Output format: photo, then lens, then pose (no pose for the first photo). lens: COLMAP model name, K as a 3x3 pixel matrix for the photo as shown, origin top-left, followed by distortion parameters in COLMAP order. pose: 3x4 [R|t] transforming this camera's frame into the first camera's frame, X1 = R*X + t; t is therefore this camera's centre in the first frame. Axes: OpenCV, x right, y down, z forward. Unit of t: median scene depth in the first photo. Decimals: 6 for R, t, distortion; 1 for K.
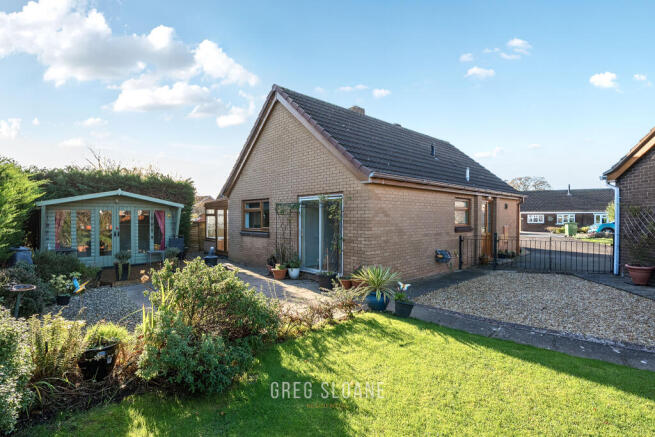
lens RADIAL K [[332.8, 0, 327.5], [0, 332.8, 218.5], [0, 0, 1]] dist [-0.001295, -0.000070]
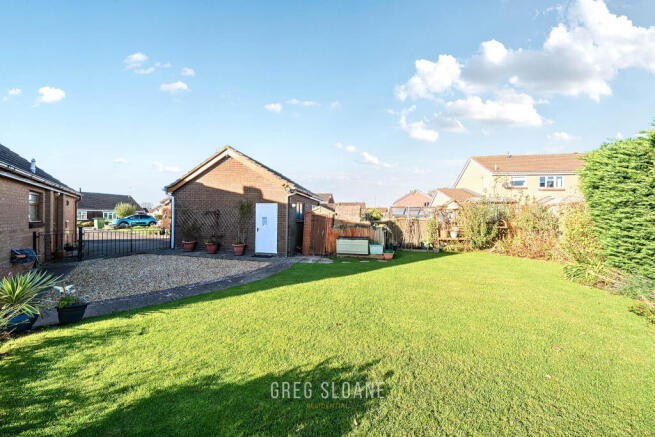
lens RADIAL K [[224.9, 0, 323.0], [0, 224.9, 221.5], [0, 0, 1]] dist [-0.009344, 0.000035]
pose [[0.007203, -0.015057, 0.999861, -0.255174], [-0.010236, 0.999833, 0.015131, 0.006606], [-0.999922, -0.010343, 0.007048, 0.231466]]
